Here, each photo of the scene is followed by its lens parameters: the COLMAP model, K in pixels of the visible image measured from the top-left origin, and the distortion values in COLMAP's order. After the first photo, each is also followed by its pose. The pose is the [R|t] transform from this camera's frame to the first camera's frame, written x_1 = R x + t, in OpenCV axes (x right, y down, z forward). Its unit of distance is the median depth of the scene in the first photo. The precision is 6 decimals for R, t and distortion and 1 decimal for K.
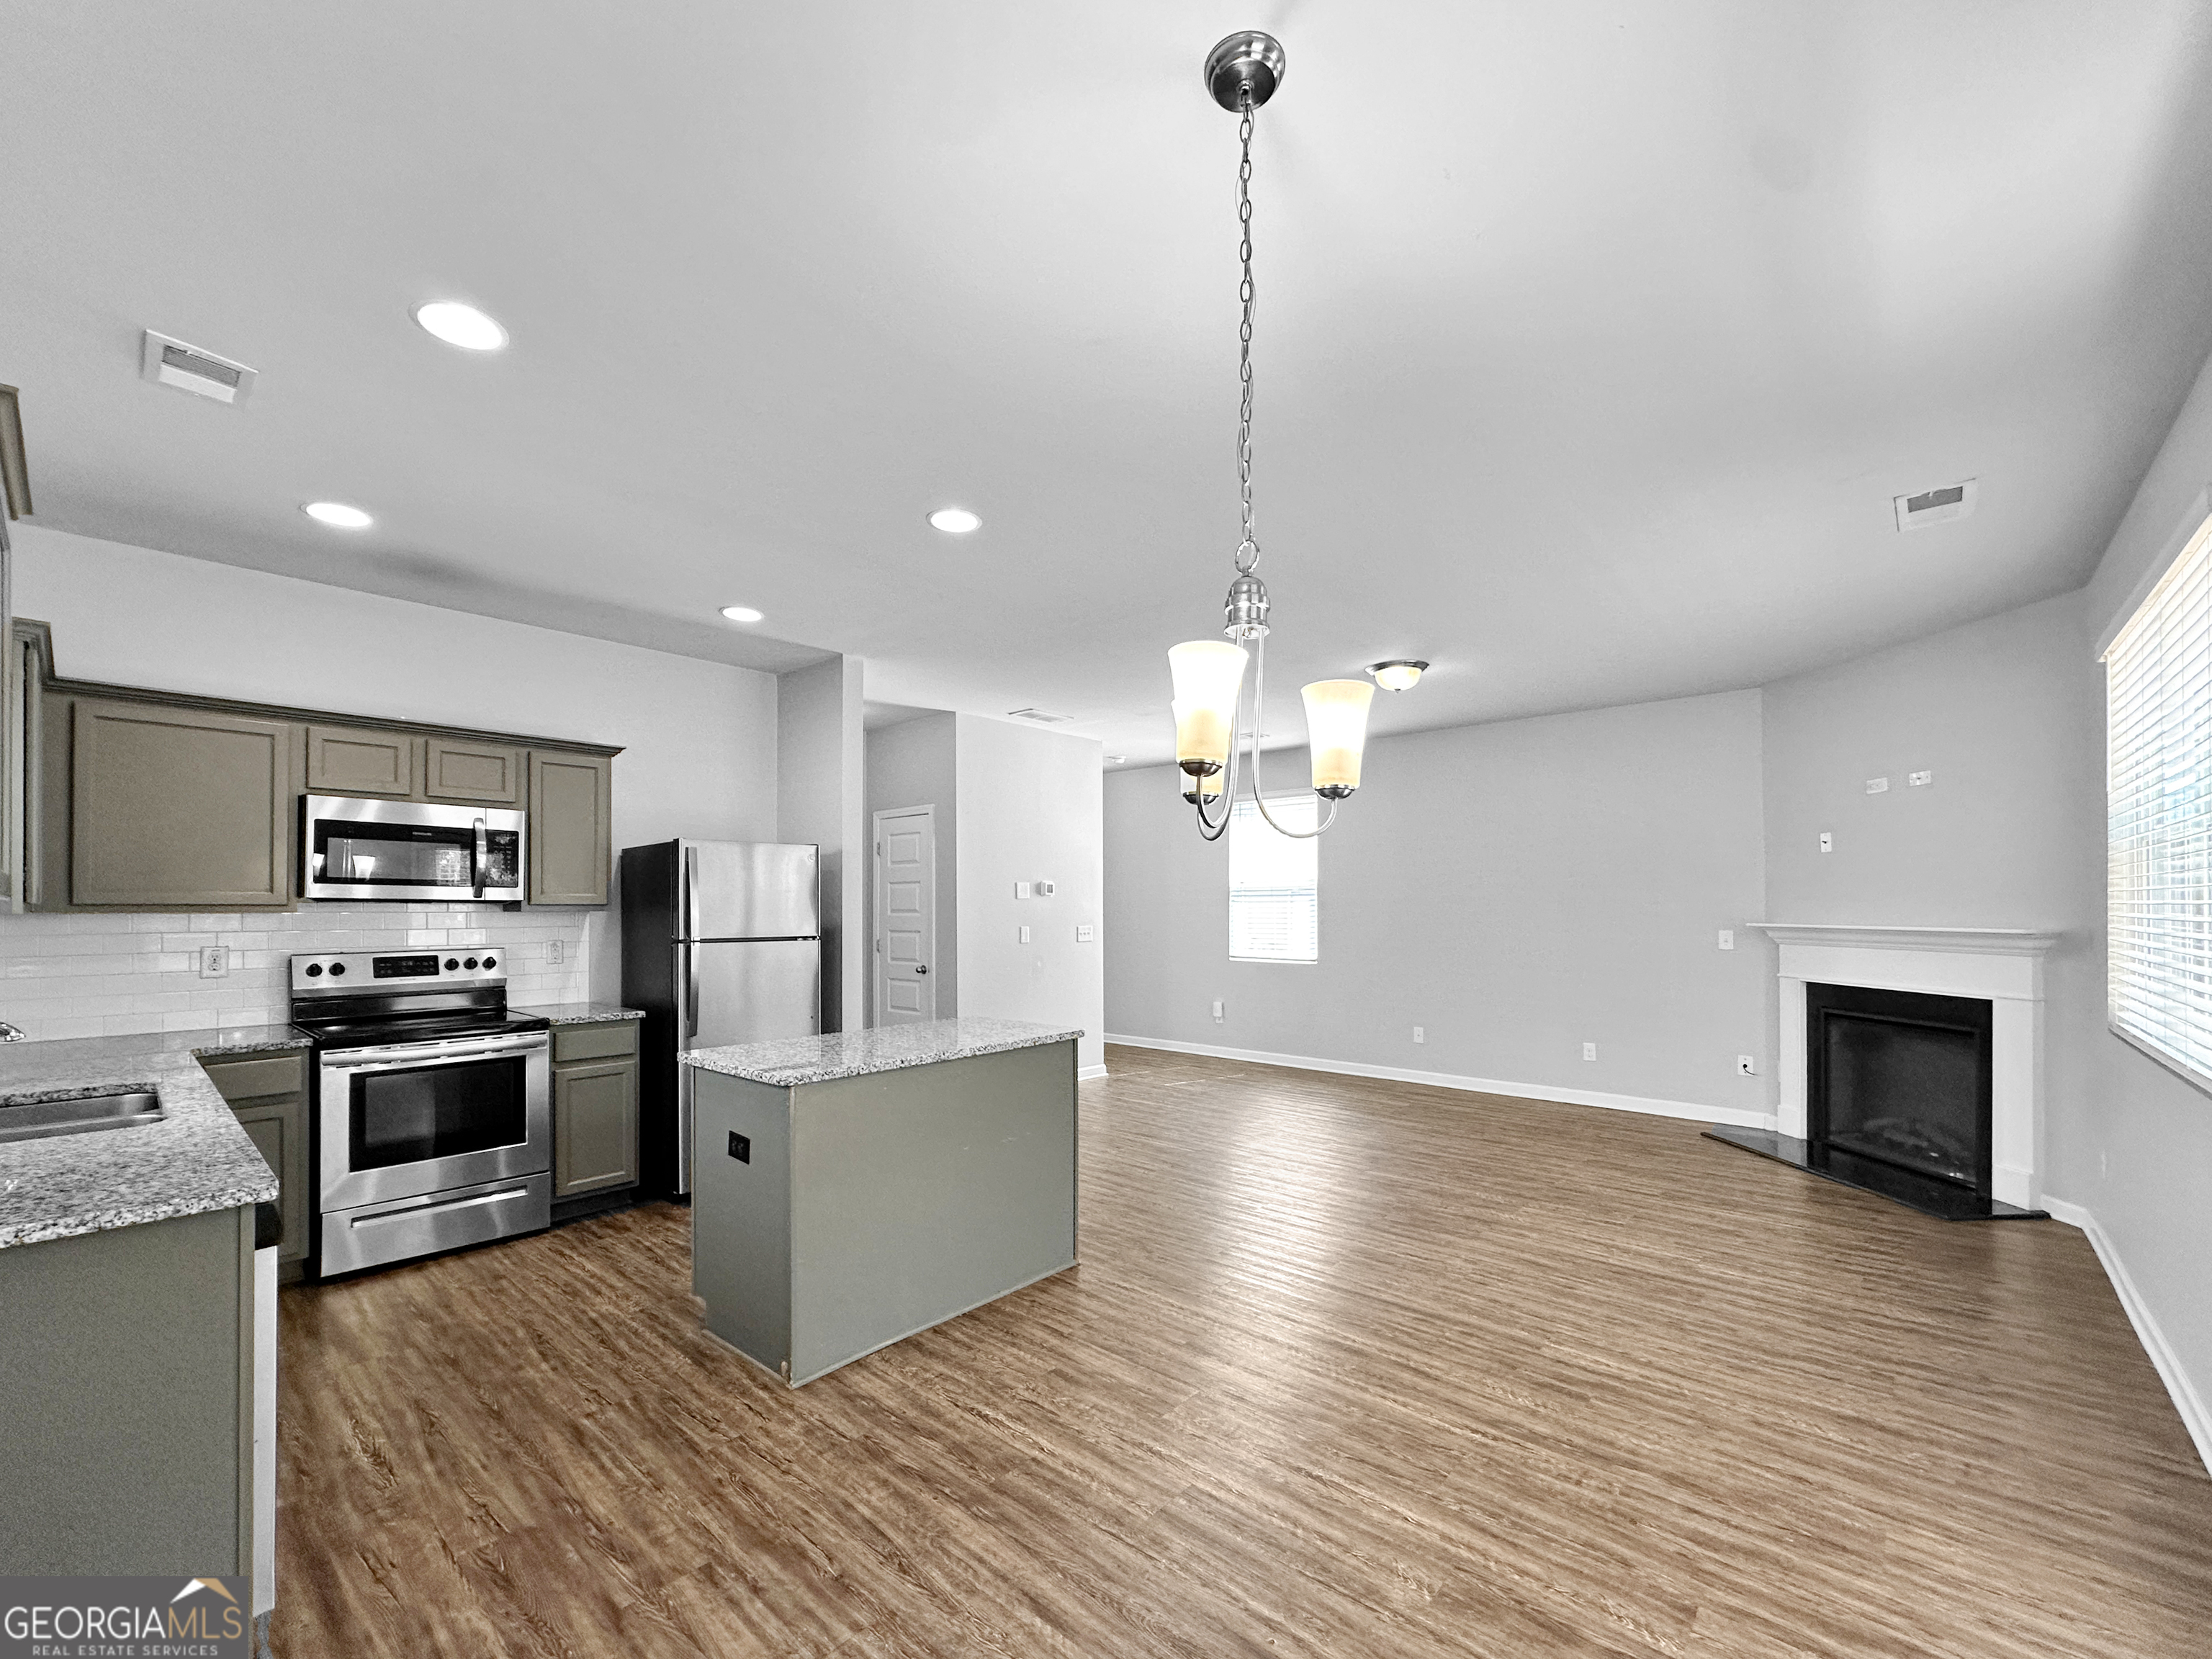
lens RADIAL K [[901.6, 0, 1106.7], [0, 901.6, 908.9], [0, 0, 1]] dist [-0.000043, -0.000011]
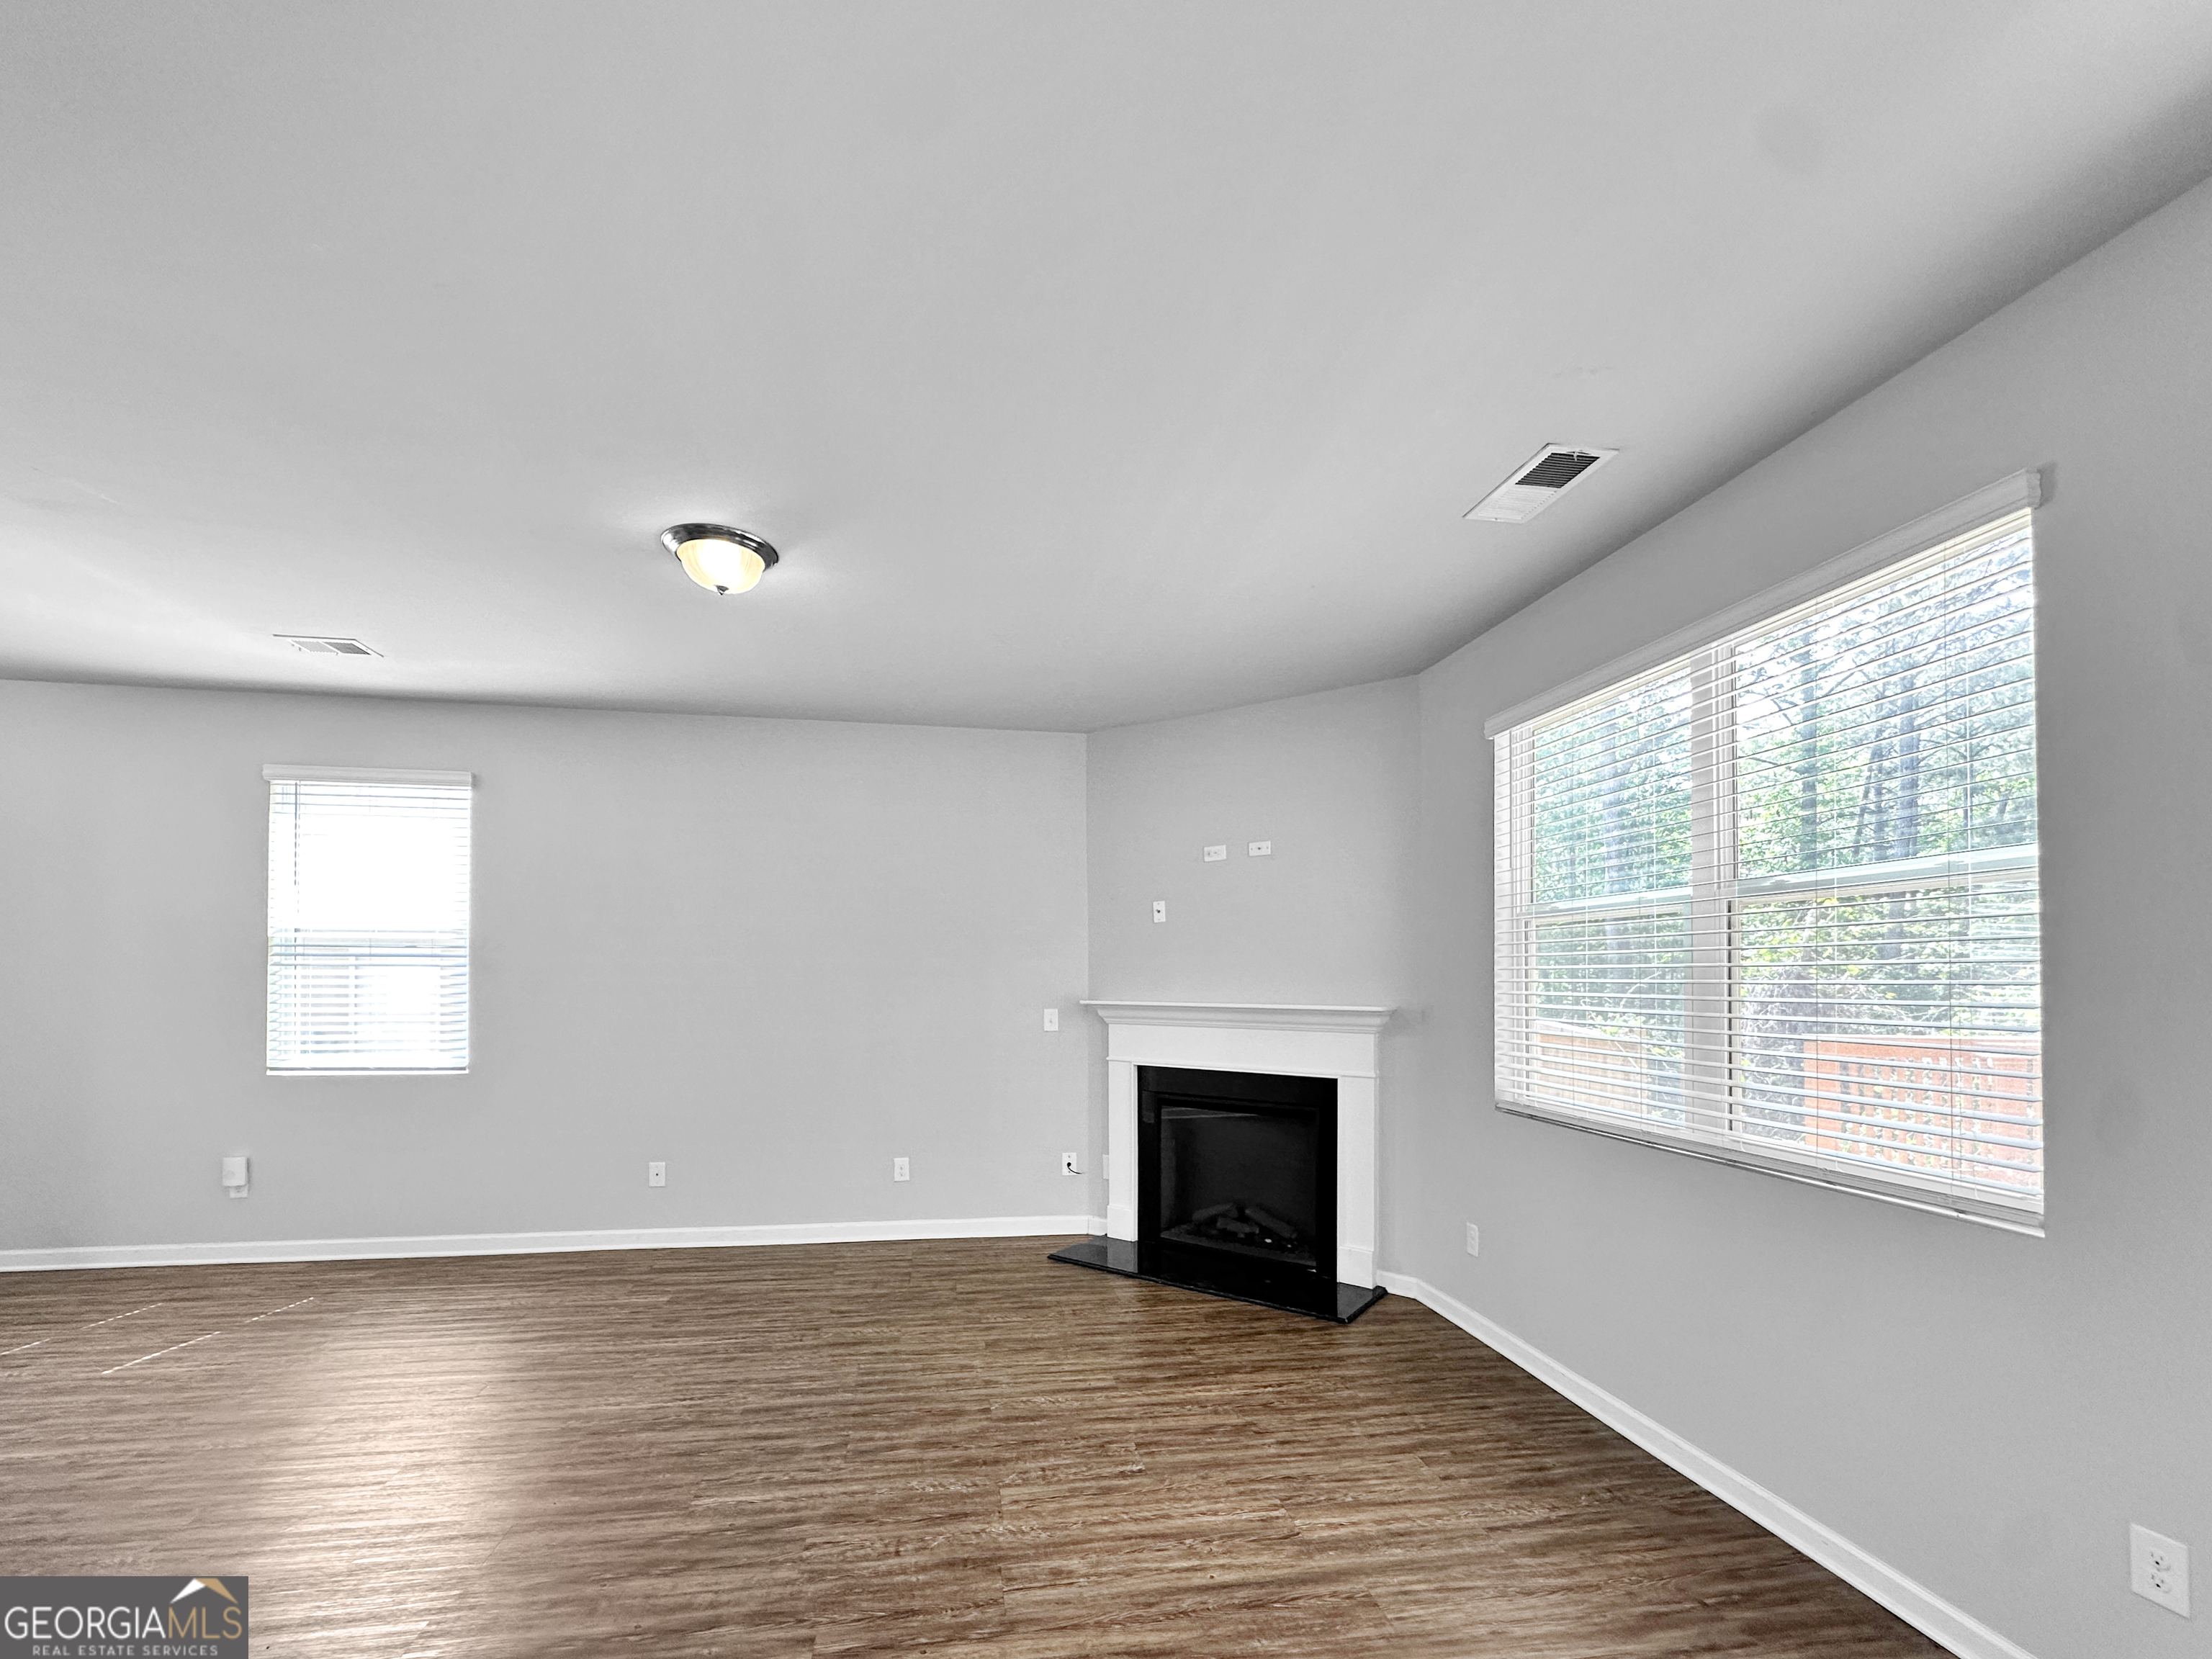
lens RADIAL K [[948.9, 0, 1102.4], [0, 948.9, 971.7], [0, 0, 1]] dist [-0.003081, -0.000528]
pose [[0.622477, 0.013370, 0.782524, 0.010723], [-0.007046, 0.999909, -0.011479, -0.001575], [-0.782606, 0.001632, 0.622515, 0.443679]]
